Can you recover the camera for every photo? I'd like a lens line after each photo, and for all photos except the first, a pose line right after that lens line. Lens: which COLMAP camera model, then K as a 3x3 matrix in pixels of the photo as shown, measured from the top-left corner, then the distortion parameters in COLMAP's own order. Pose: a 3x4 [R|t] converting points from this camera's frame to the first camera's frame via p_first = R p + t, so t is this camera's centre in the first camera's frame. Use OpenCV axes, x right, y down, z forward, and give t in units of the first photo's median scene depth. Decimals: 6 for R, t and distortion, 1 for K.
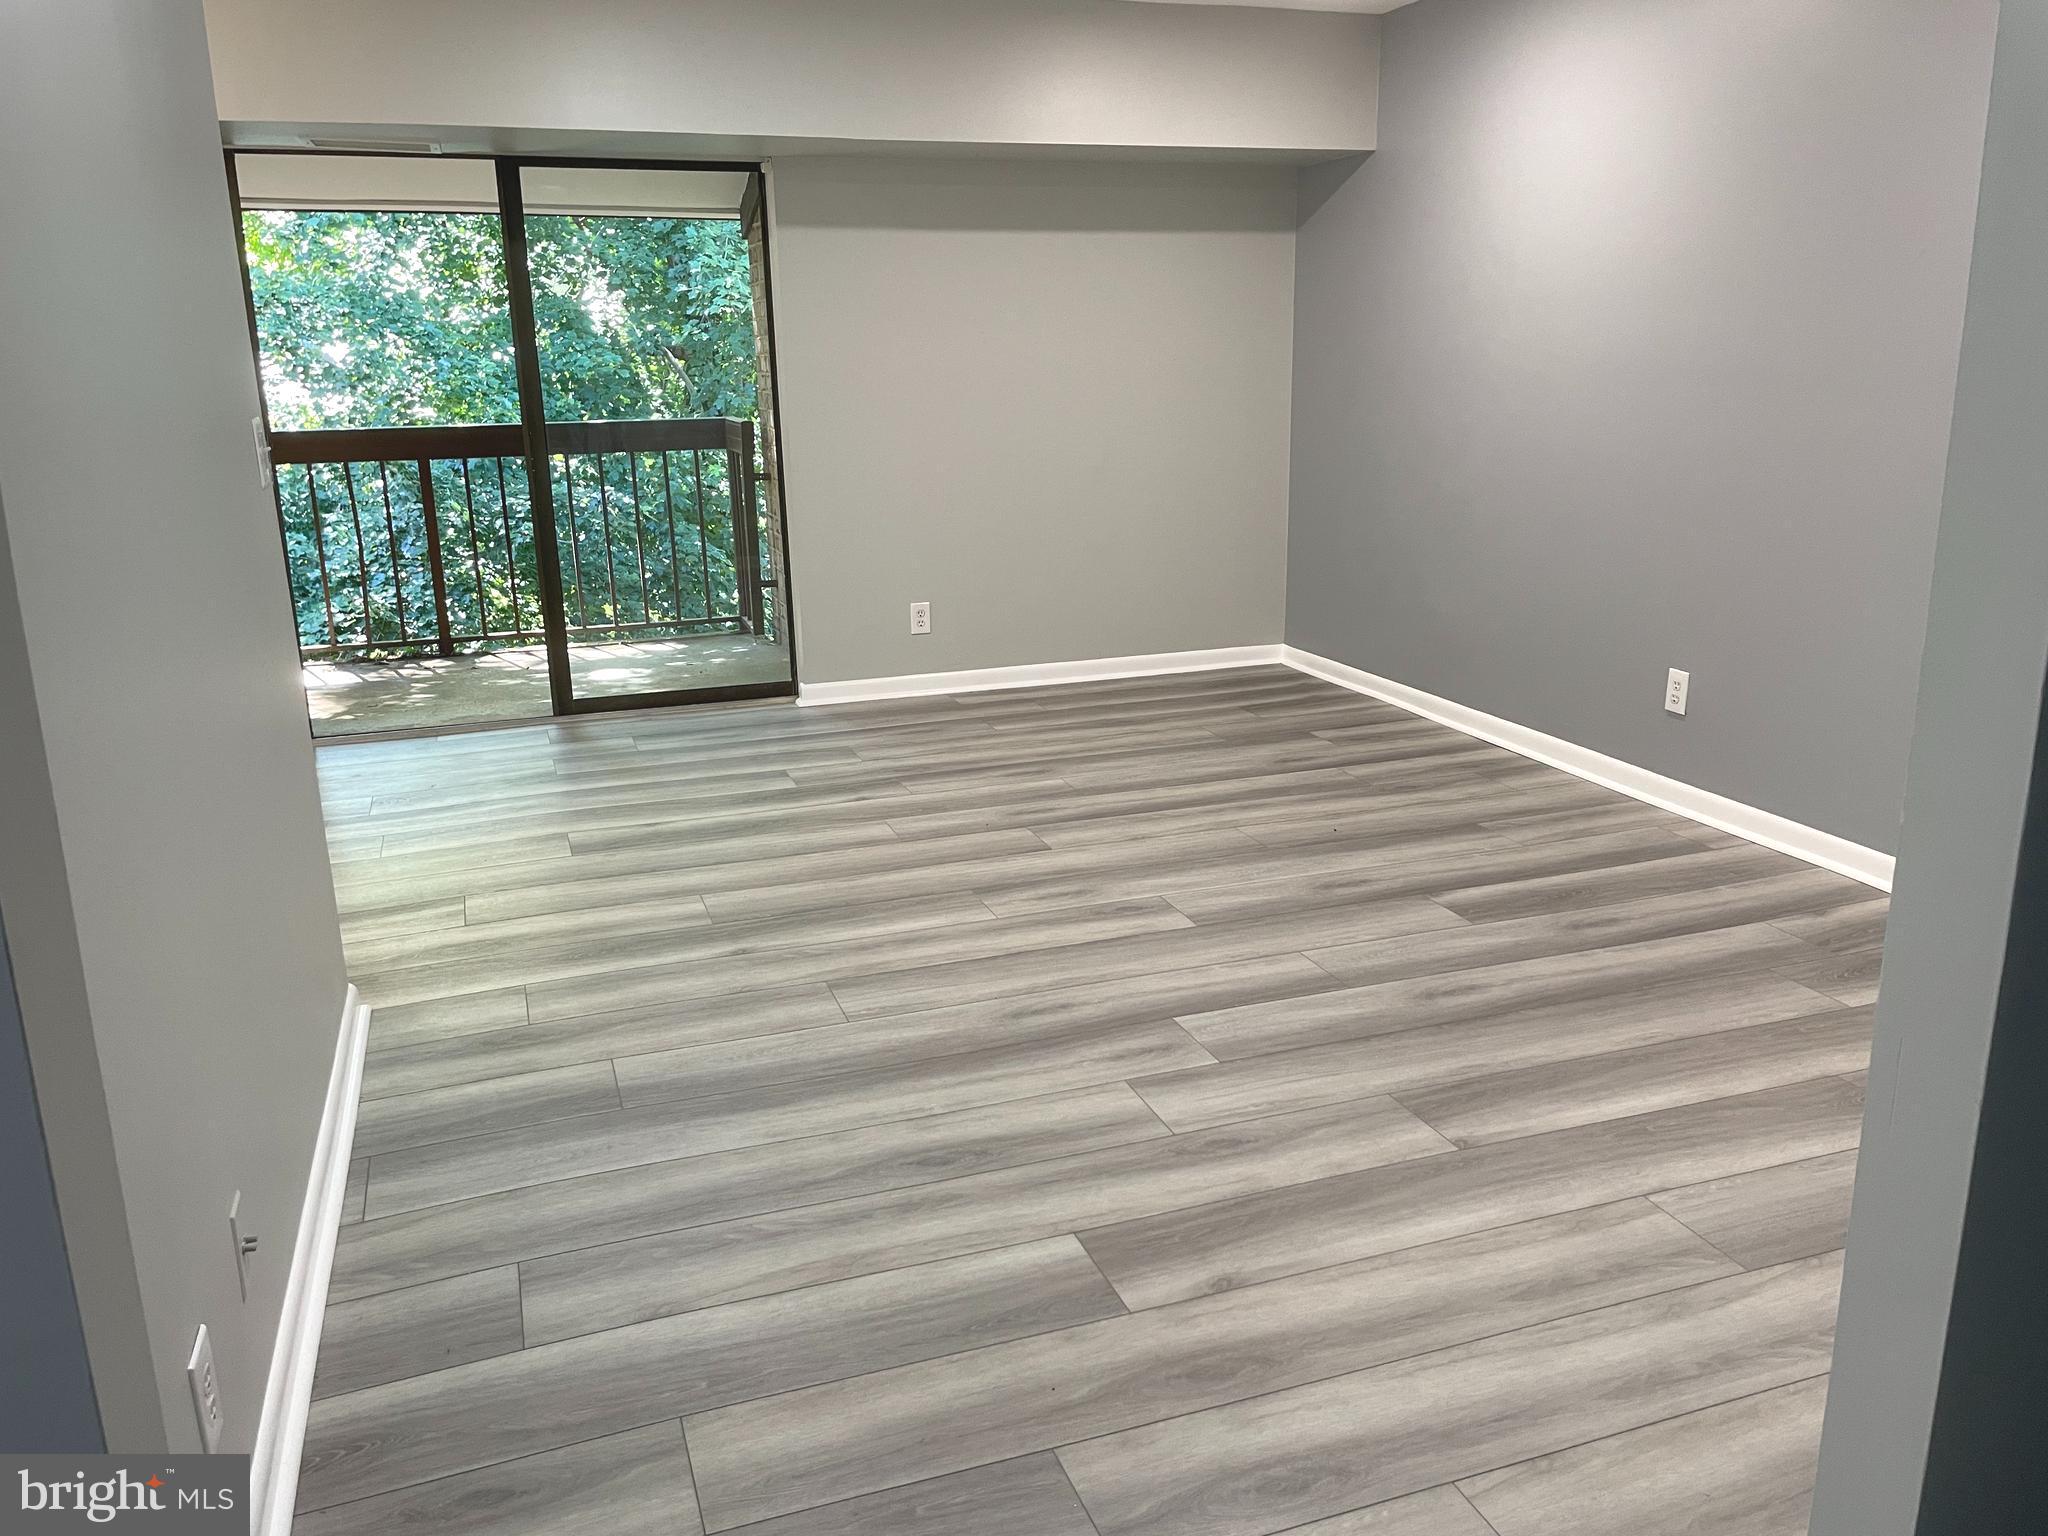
lens RADIAL K [[1535.1, 0, 1016.5], [0, 1535.1, 753.0], [0, 0, 1]] dist [0.094026, -0.119688]
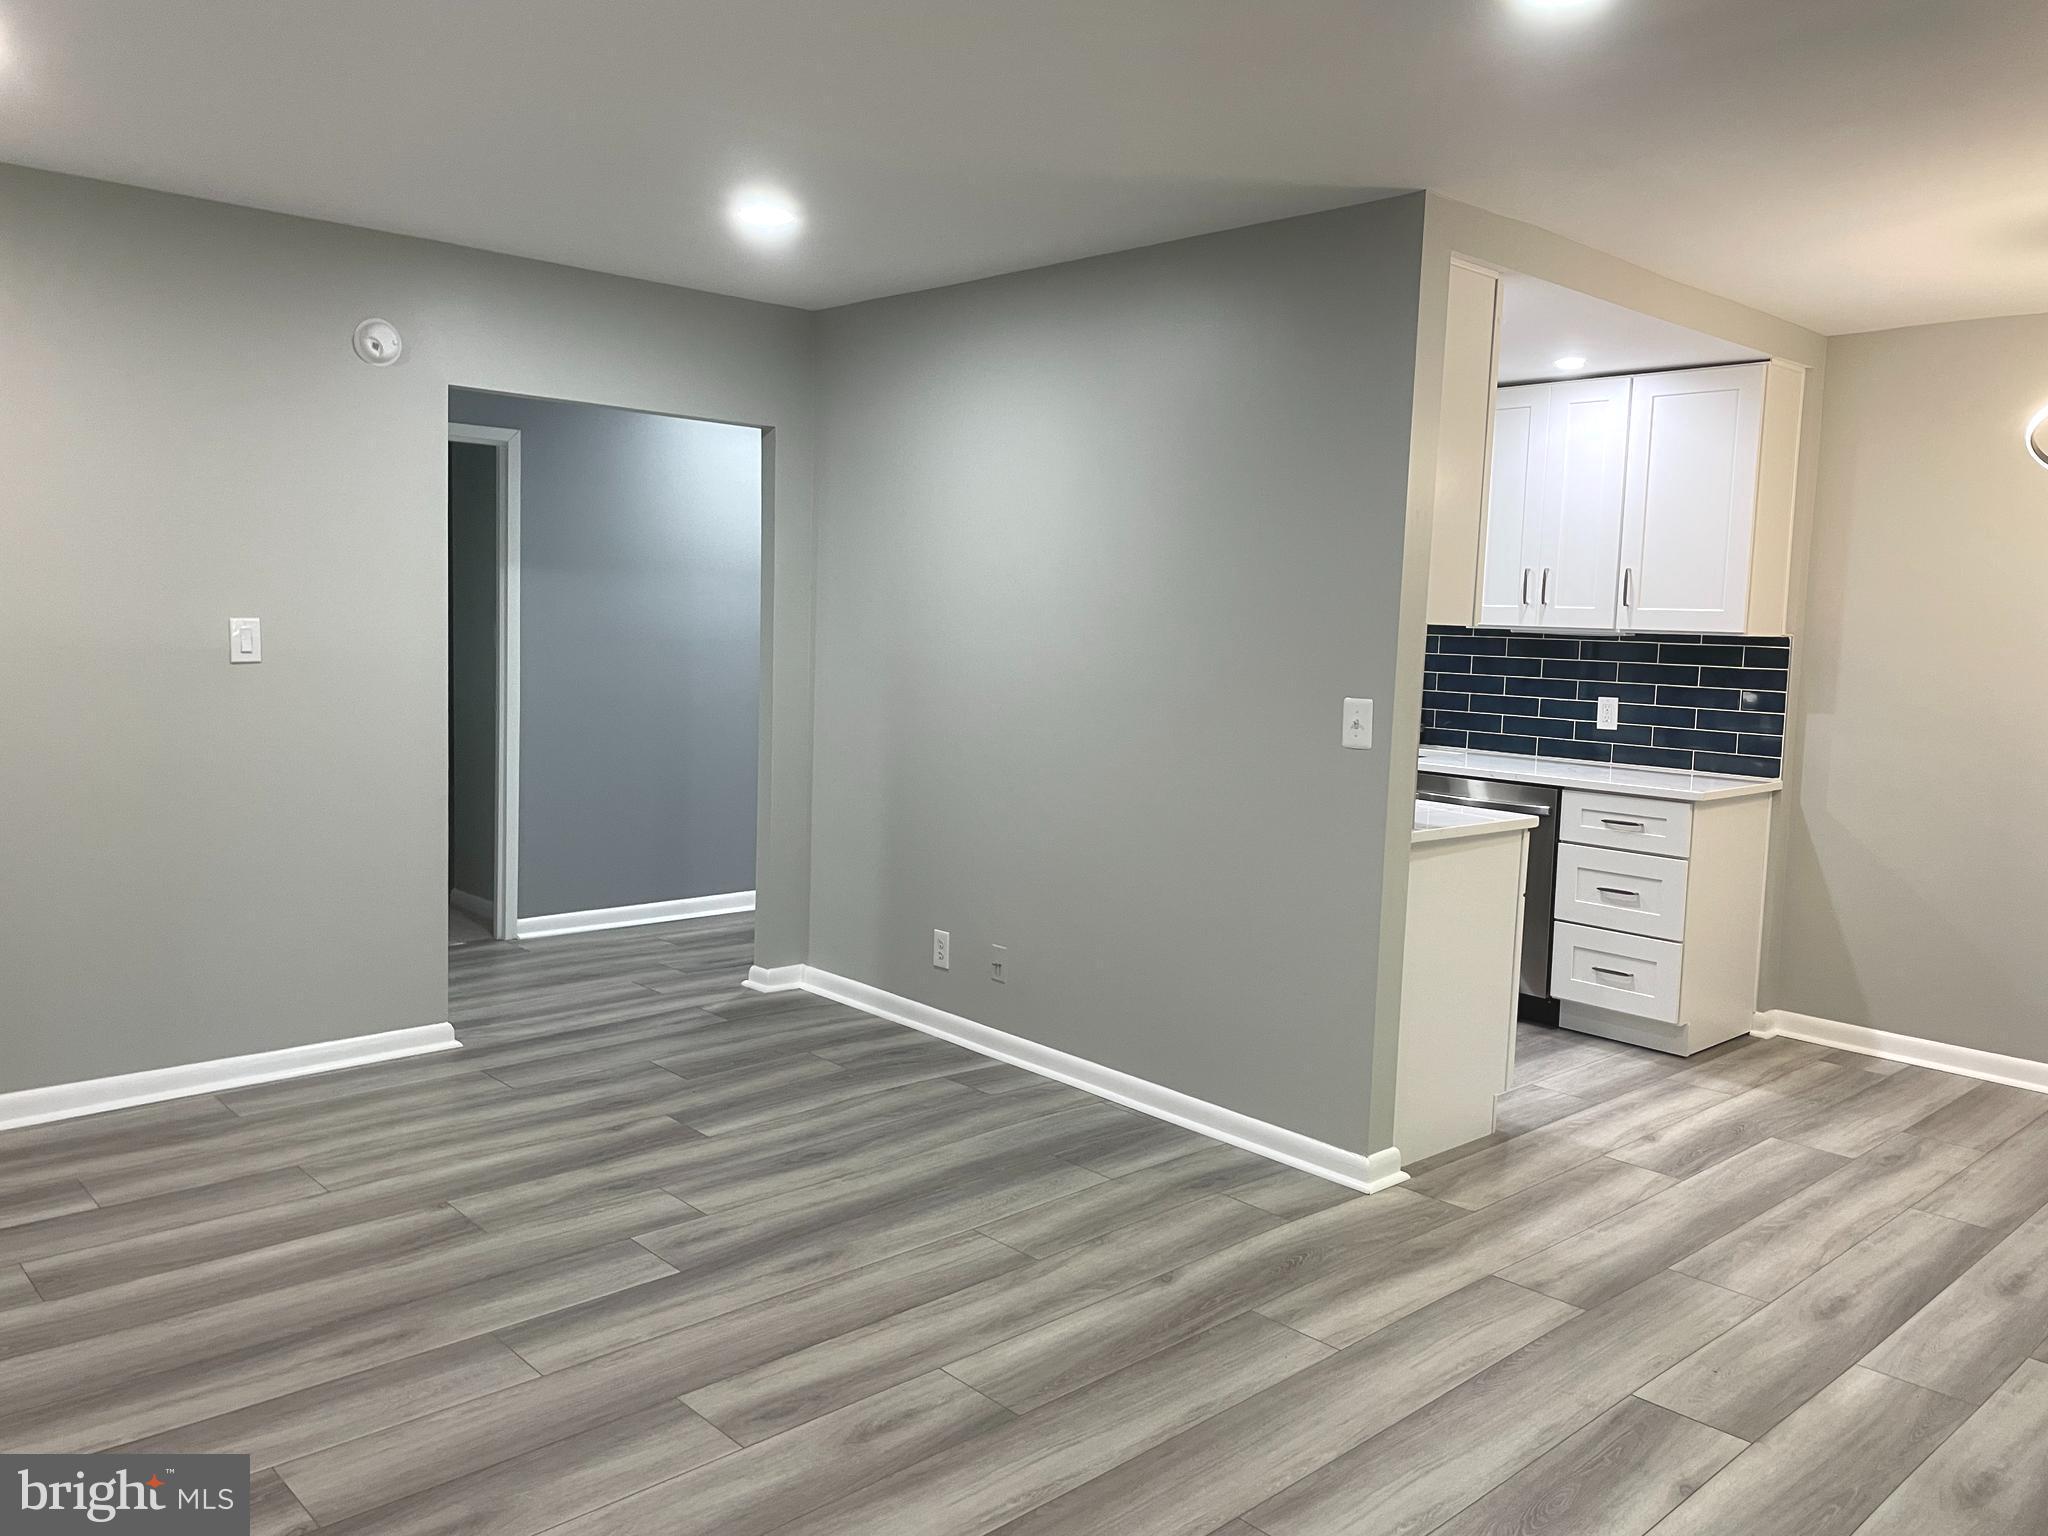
lens RADIAL K [[1535.1, 0, 1016.5], [0, 1535.1, 753.0], [0, 0, 1]] dist [0.094026, -0.119688]
pose [[-0.915741, 0.026280, -0.400908, 0.276897], [-0.117565, 0.936653, 0.329939, -0.478235], [0.384182, 0.349271, -0.854642, 1.690707]]
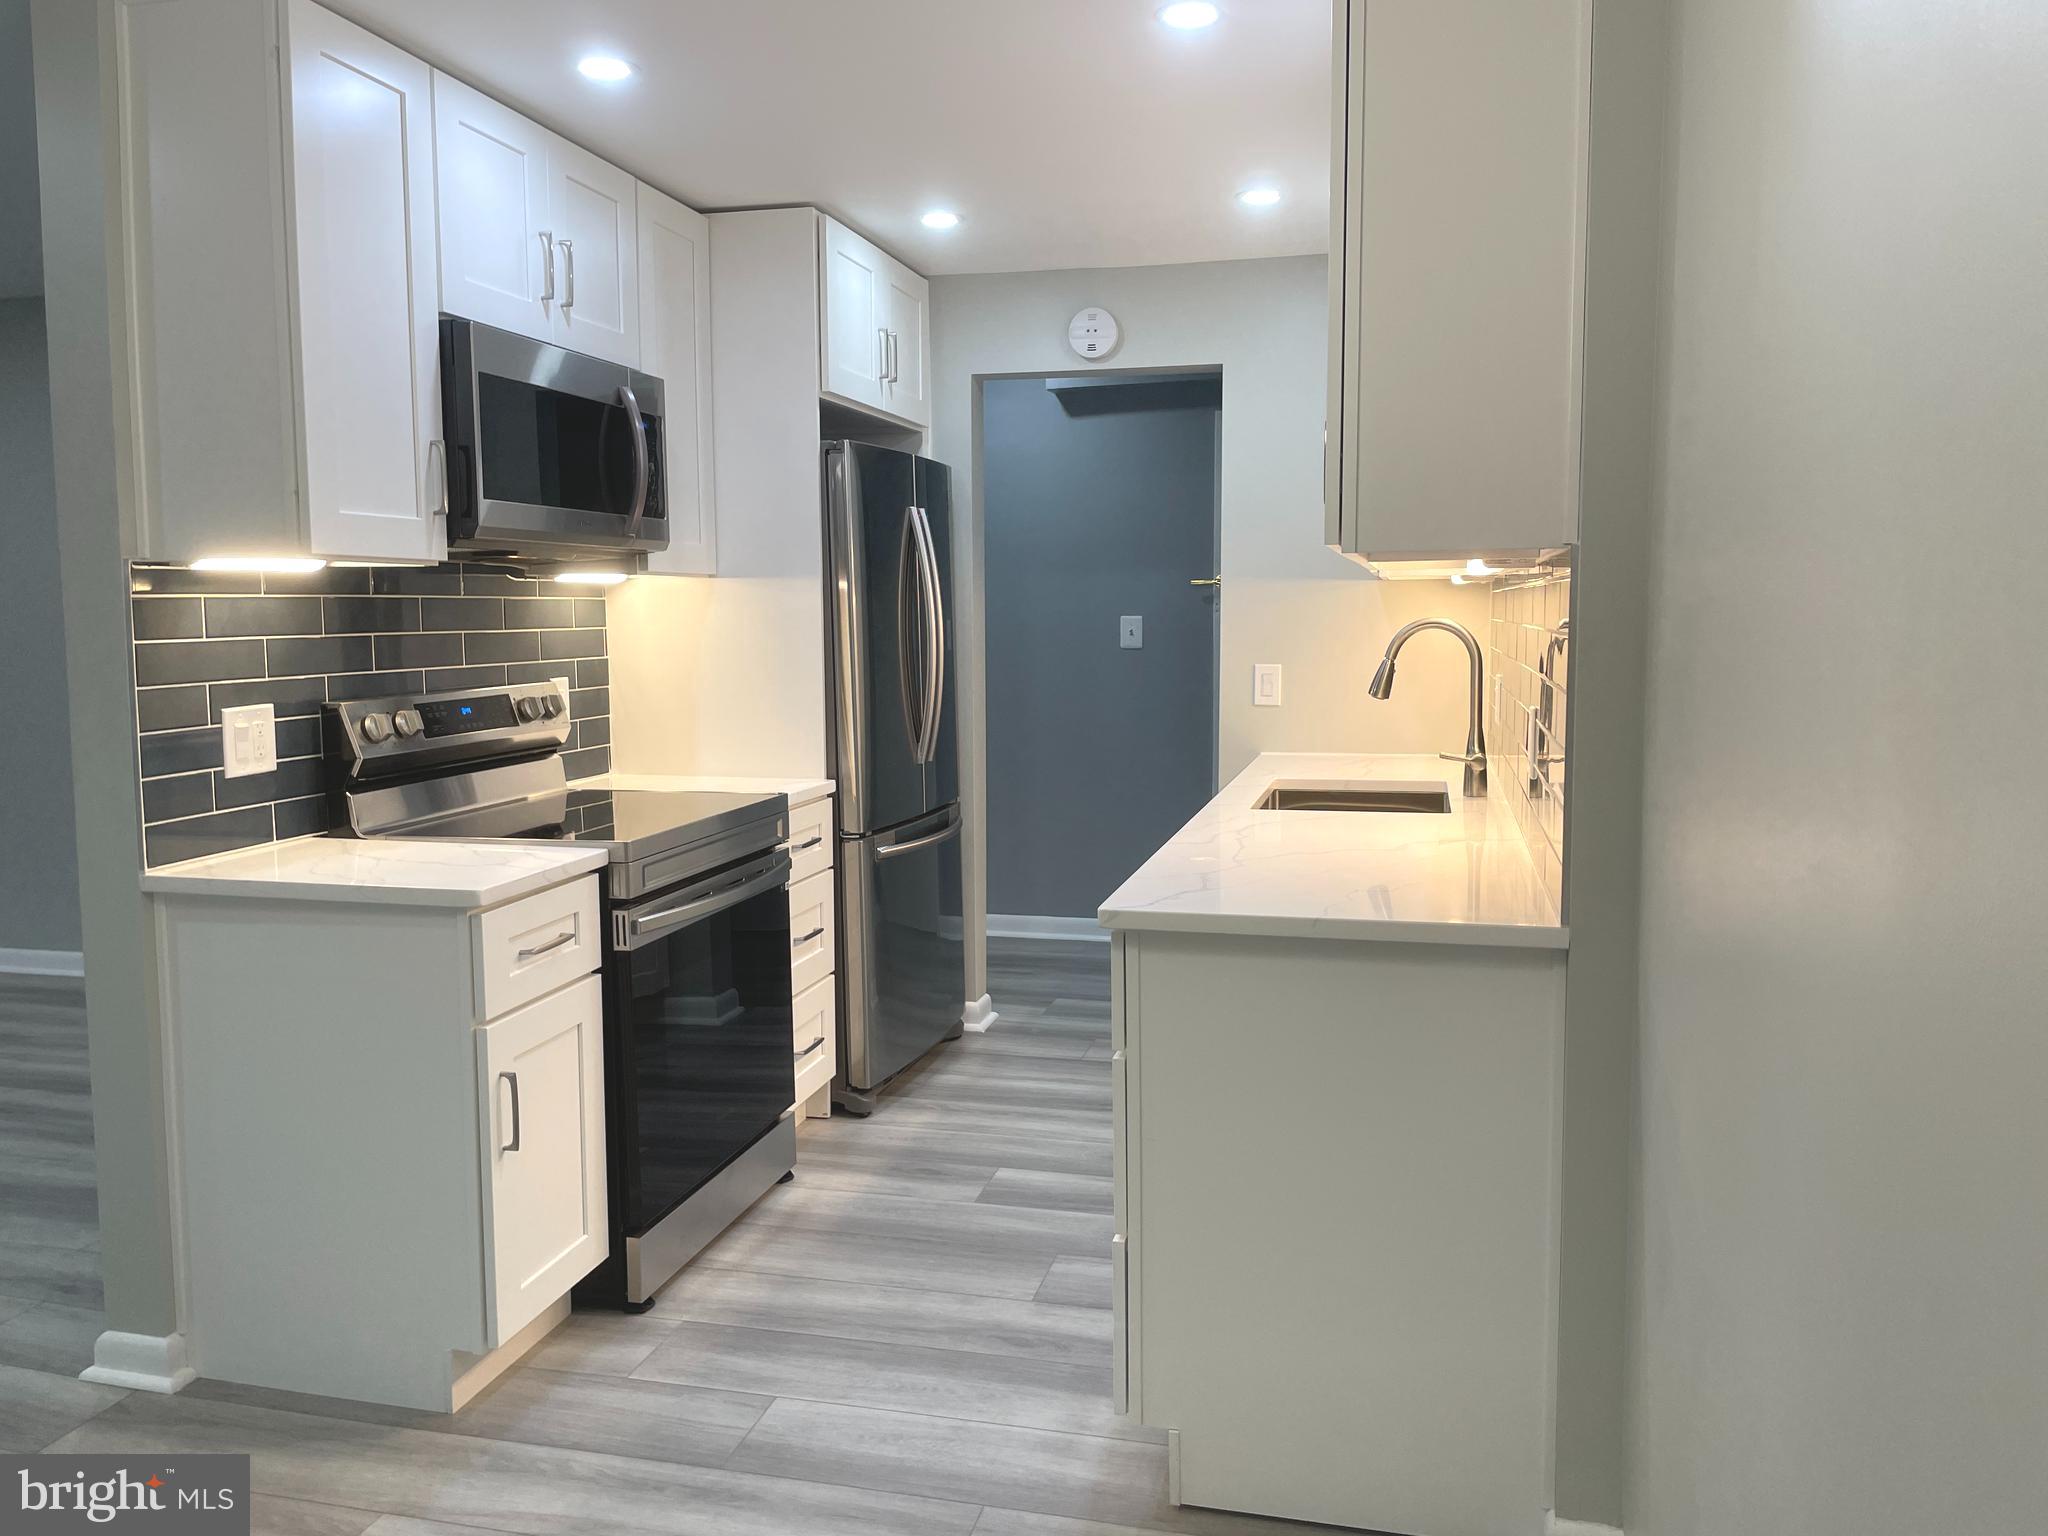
lens RADIAL K [[1544.1, 0, 1030.3], [0, 1544.1, 757.4], [0, 0, 1]] dist [0.092073, -0.118737]
pose [[-0.836282, -0.030169, 0.547469, -1.213220], [0.160190, 0.941478, 0.296578, -0.295537], [-0.524378, 0.335722, -0.782508, 1.208755]]
